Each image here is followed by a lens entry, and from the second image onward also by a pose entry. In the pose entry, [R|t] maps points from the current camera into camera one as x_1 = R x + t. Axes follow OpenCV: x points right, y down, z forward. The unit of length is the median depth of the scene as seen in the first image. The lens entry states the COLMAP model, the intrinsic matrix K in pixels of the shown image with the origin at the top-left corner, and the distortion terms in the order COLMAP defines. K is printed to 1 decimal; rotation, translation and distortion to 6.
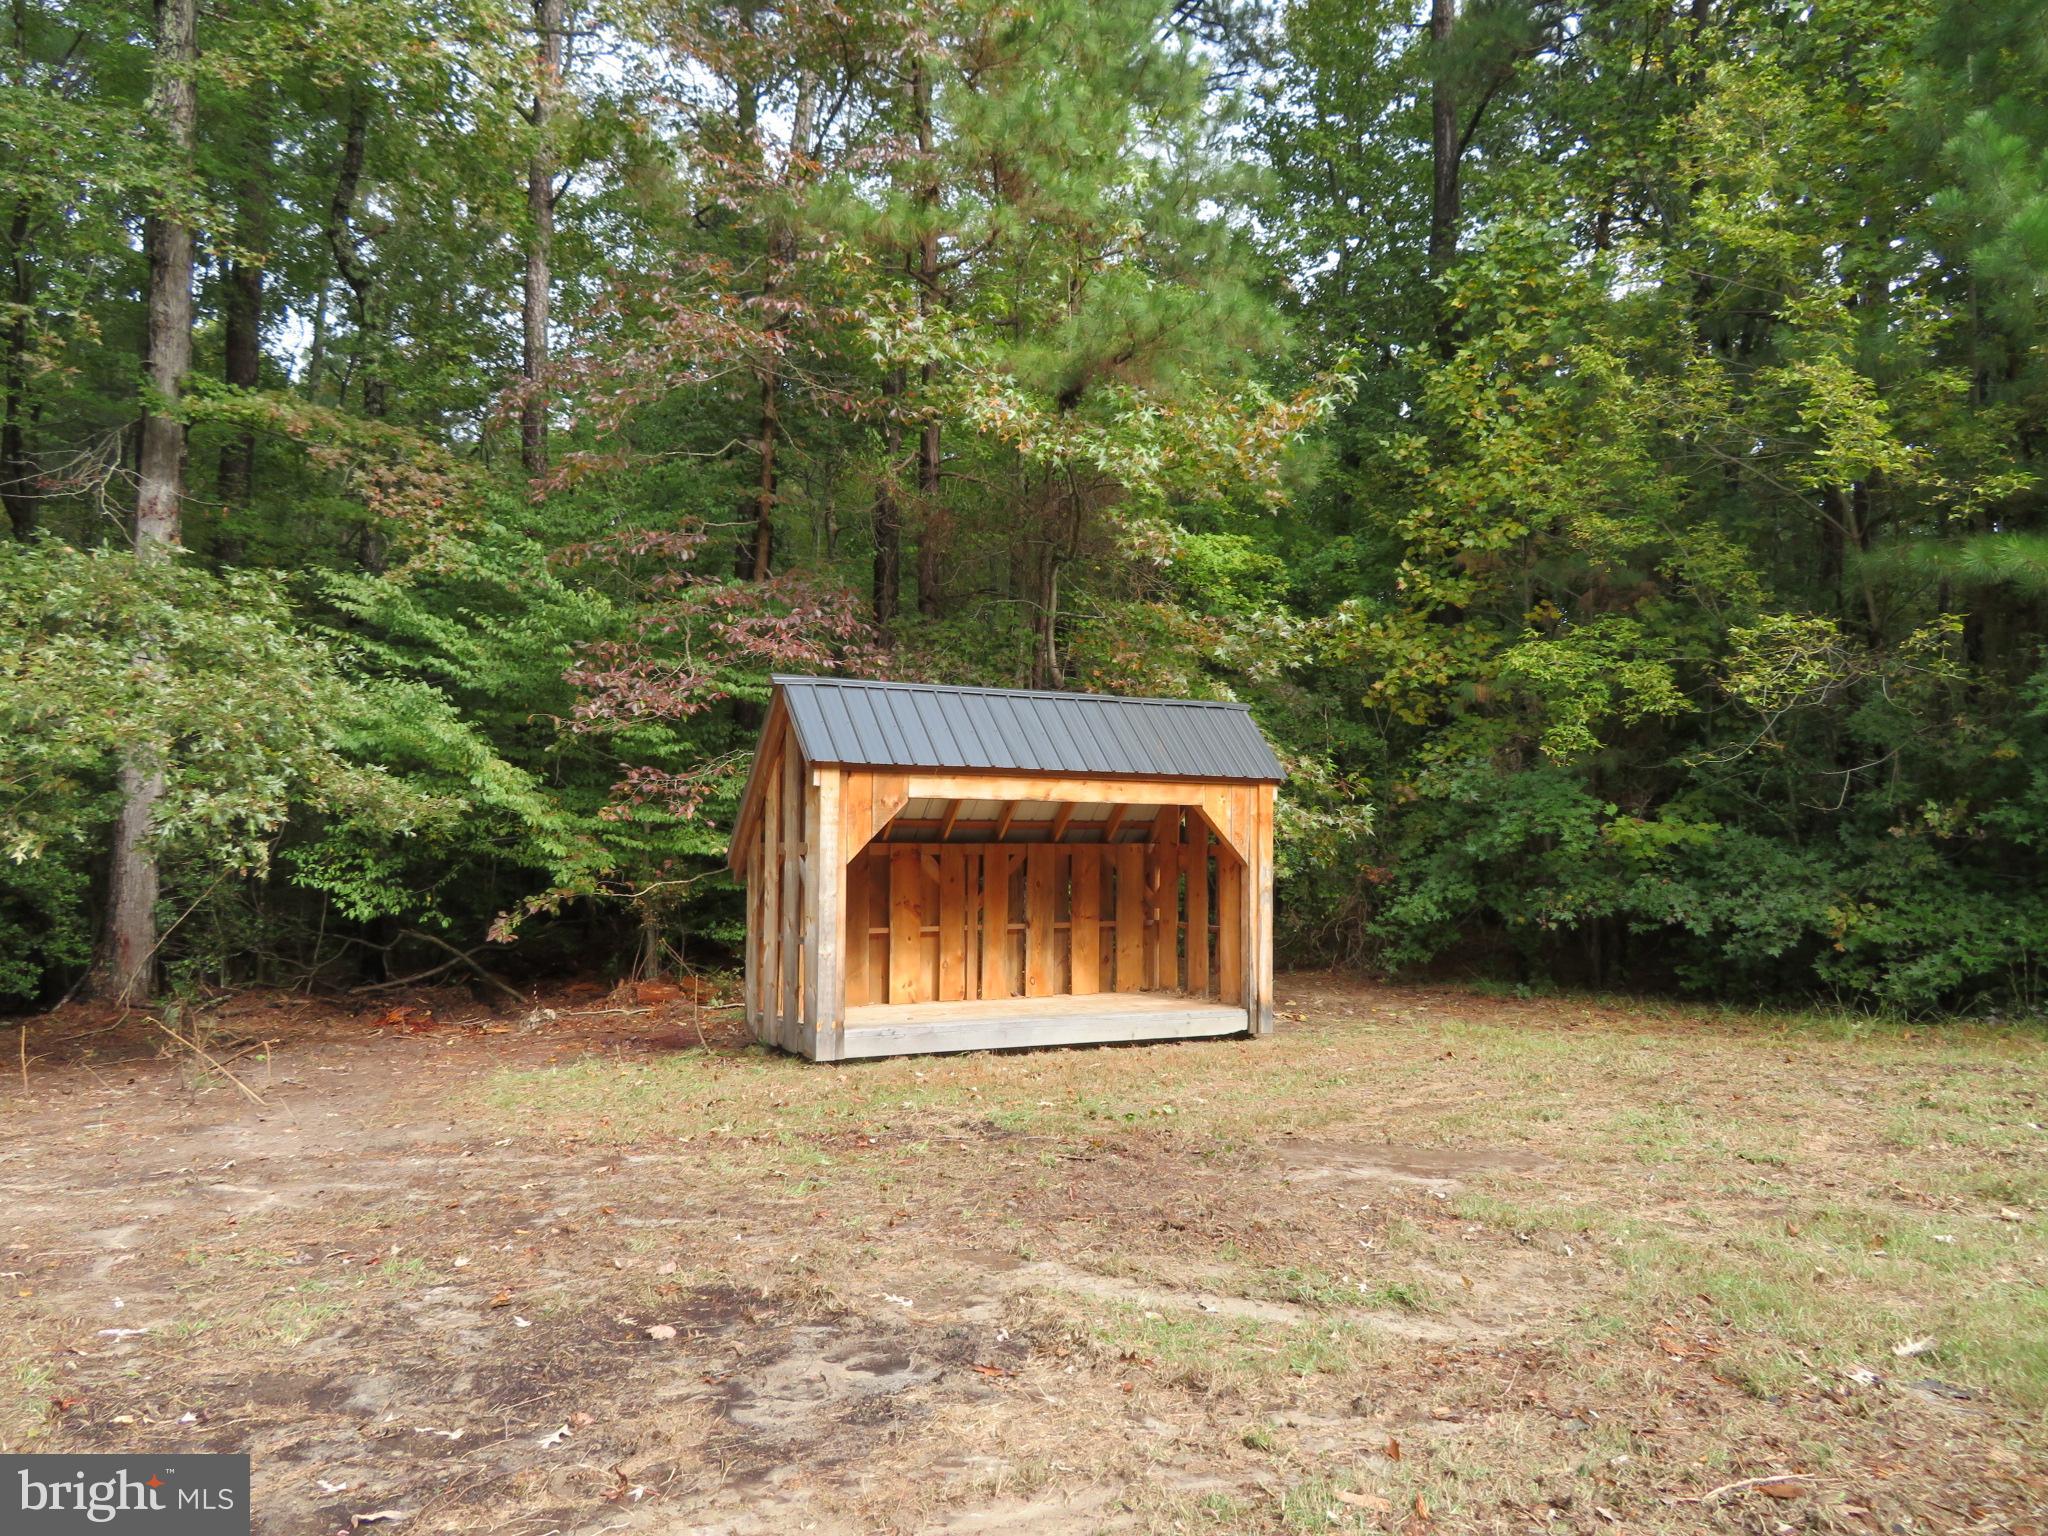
lens RADIAL K [[1488.8, 0, 1026.5], [0, 1488.8, 764.2], [0, 0, 1]] dist [-0.009563, 0.011538]
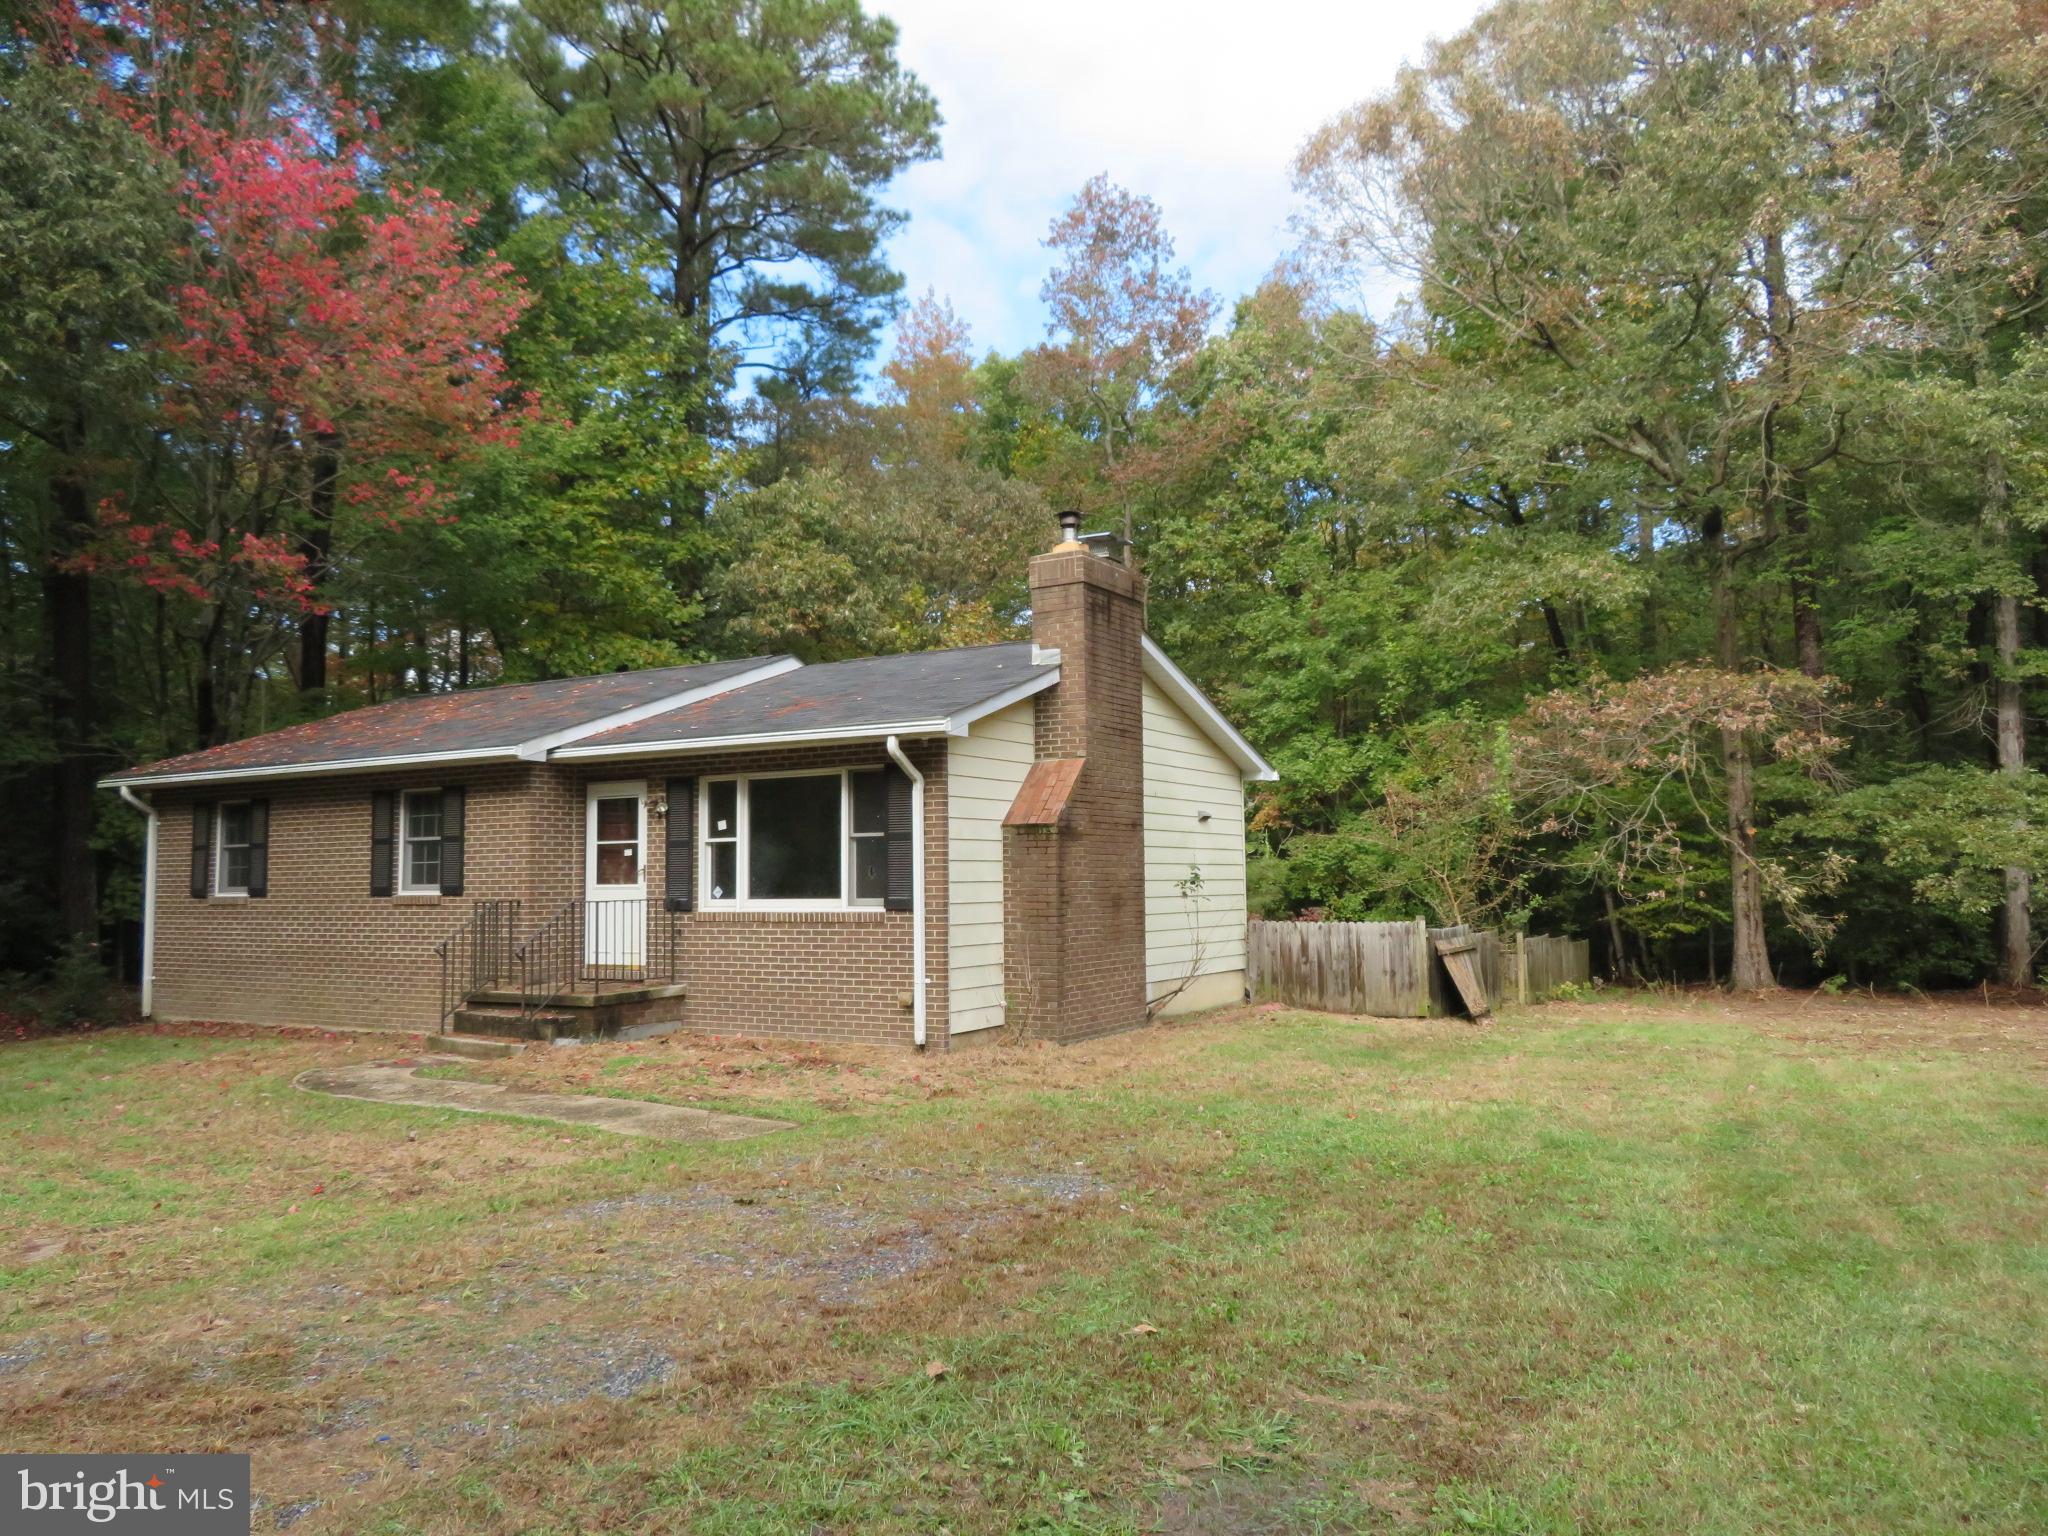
lens RADIAL K [[1488.8, 0, 1020.3], [0, 1488.8, 771.5], [0, 0, 1]] dist [-0.009563, 0.011538]
pose [[0.449786, -0.081286, -0.889430, 0.609767], [0.059650, 0.996360, -0.060894, -0.082711], [0.891142, -0.025666, 0.452997, -1.135259]]
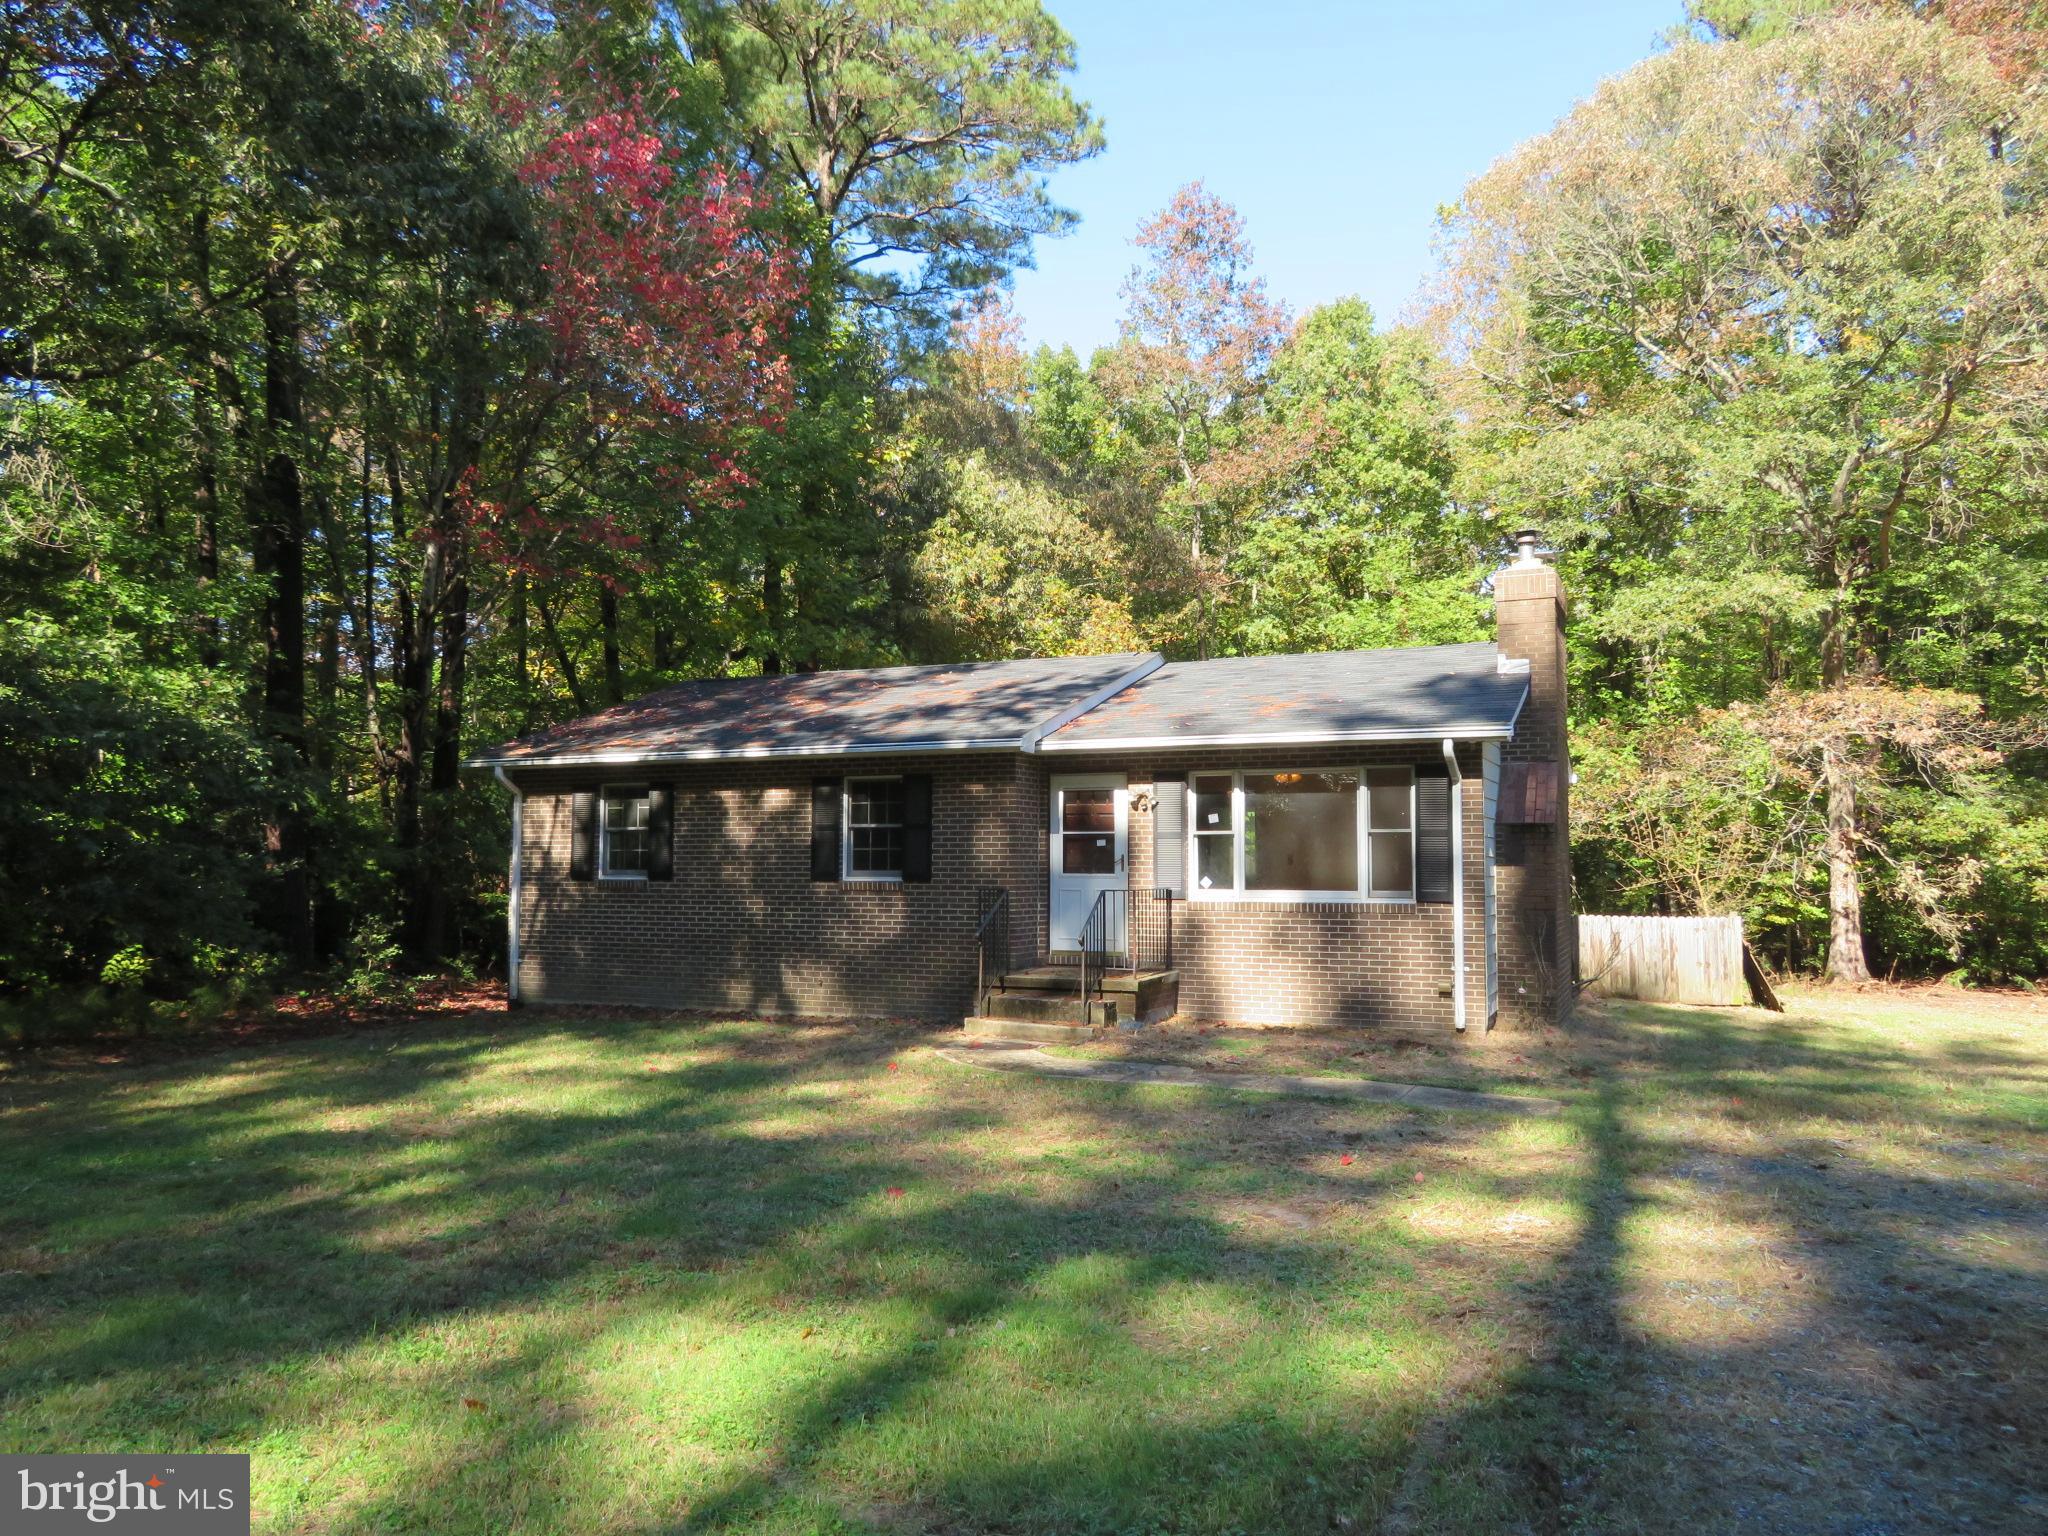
lens RADIAL K [[1488.8, 0, 1027.5], [0, 1488.8, 773.6], [0, 0, 1]] dist [-0.009563, 0.011538]
pose [[0.538368, -0.063160, -0.840340, 0.425606], [0.044432, 0.997928, -0.046539, -0.109654], [0.841538, -0.012283, 0.540059, -1.557183]]
